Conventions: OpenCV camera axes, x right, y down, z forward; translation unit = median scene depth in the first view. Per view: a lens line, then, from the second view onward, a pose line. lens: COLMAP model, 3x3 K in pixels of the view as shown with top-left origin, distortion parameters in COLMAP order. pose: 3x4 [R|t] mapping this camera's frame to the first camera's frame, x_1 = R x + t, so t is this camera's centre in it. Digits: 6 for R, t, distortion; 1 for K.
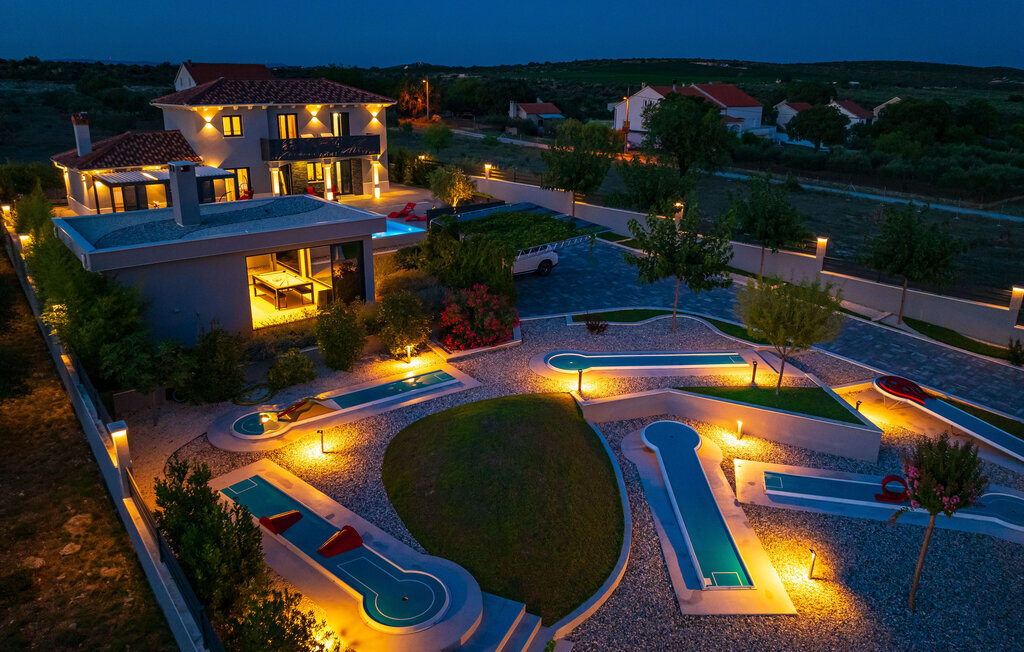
lens RADIAL K [[718.4, 0, 516.1], [0, 718.4, 311.3], [0, 0, 1]] dist [-0.039265, 0.005891]
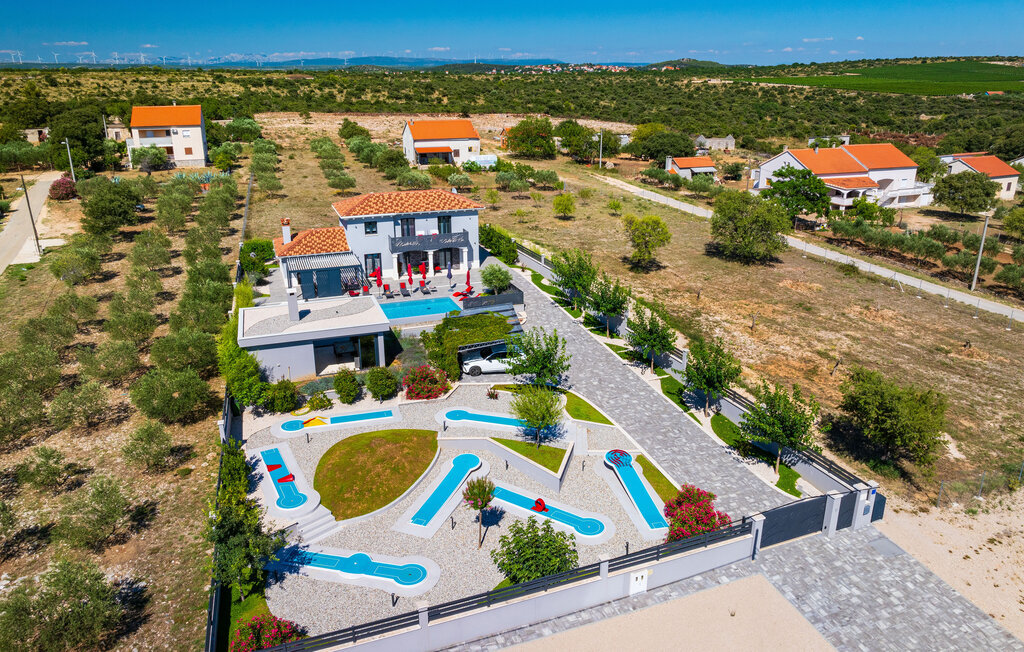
lens RADIAL K [[718.4, 0, 516.7], [0, 718.4, 321.1], [0, 0, 1]] dist [-0.039265, 0.005891]
pose [[0.938812, 0.099357, -0.329787, 0.455123], [-0.092659, 0.995047, 0.036008, -0.142314], [0.331731, -0.003247, 0.943368, -0.399592]]
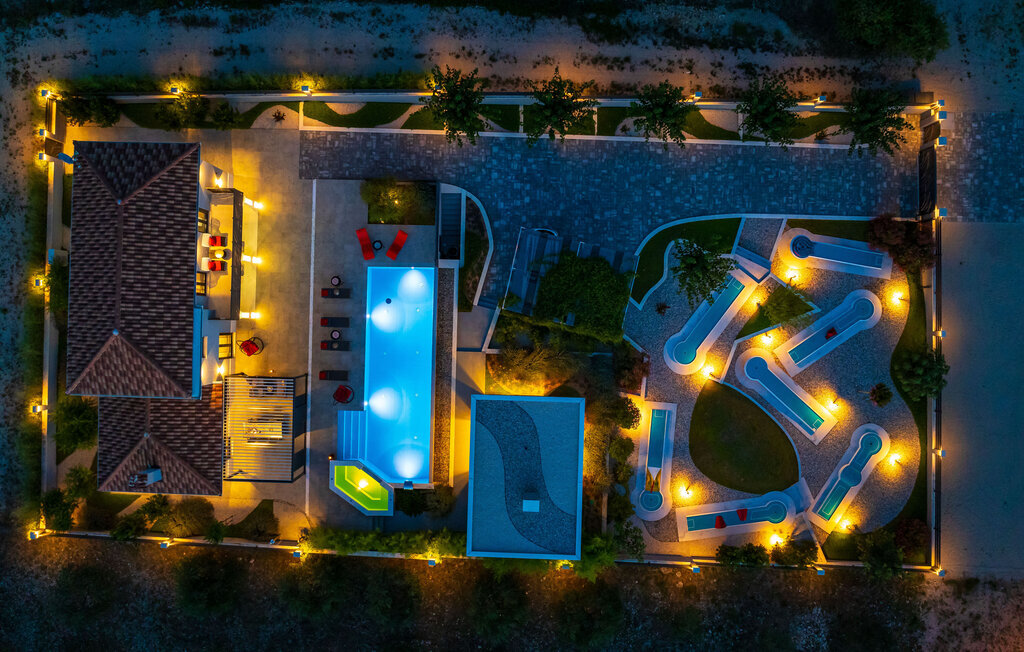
lens RADIAL K [[718.4, 0, 515.1], [0, 718.4, 319.2], [0, 0, 1]] dist [-0.039265, 0.005891]
pose [[0.666346, -0.745627, -0.004858, -0.086953], [0.230467, 0.199758, 0.952356, -1.077767], [-0.709132, -0.635718, 0.304950, 0.439508]]
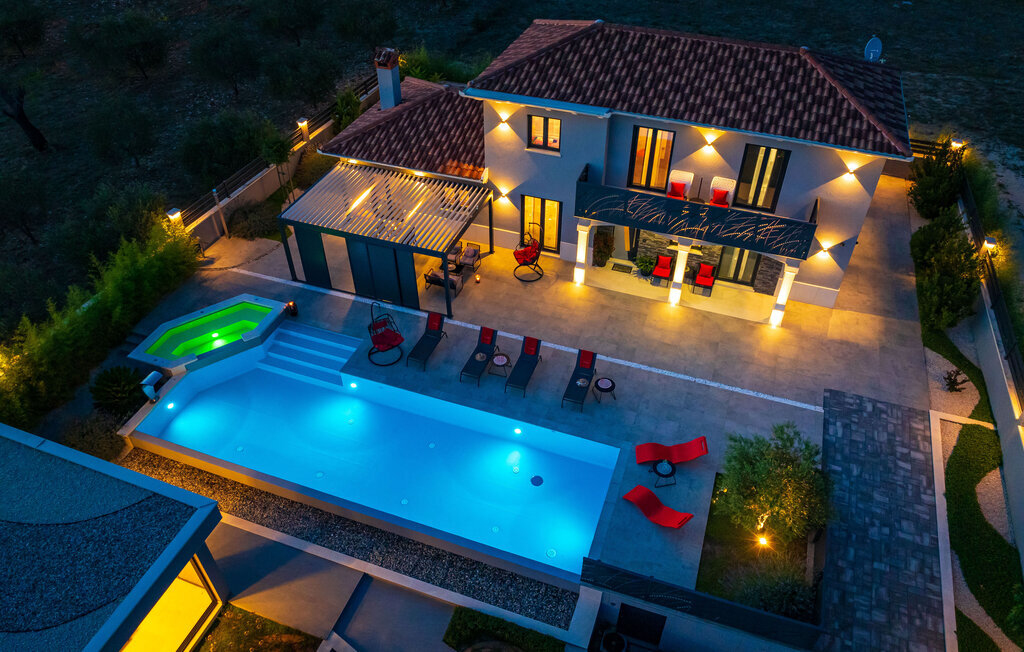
lens RADIAL K [[718.4, 0, 518.7], [0, 718.4, 337.7], [0, 0, 1]] dist [-0.039265, 0.005891]
pose [[0.501700, 0.569646, -0.651000, 0.057551], [-0.262351, 0.817317, 0.512995, -0.416534], [0.824299, -0.086579, 0.559495, 0.650780]]
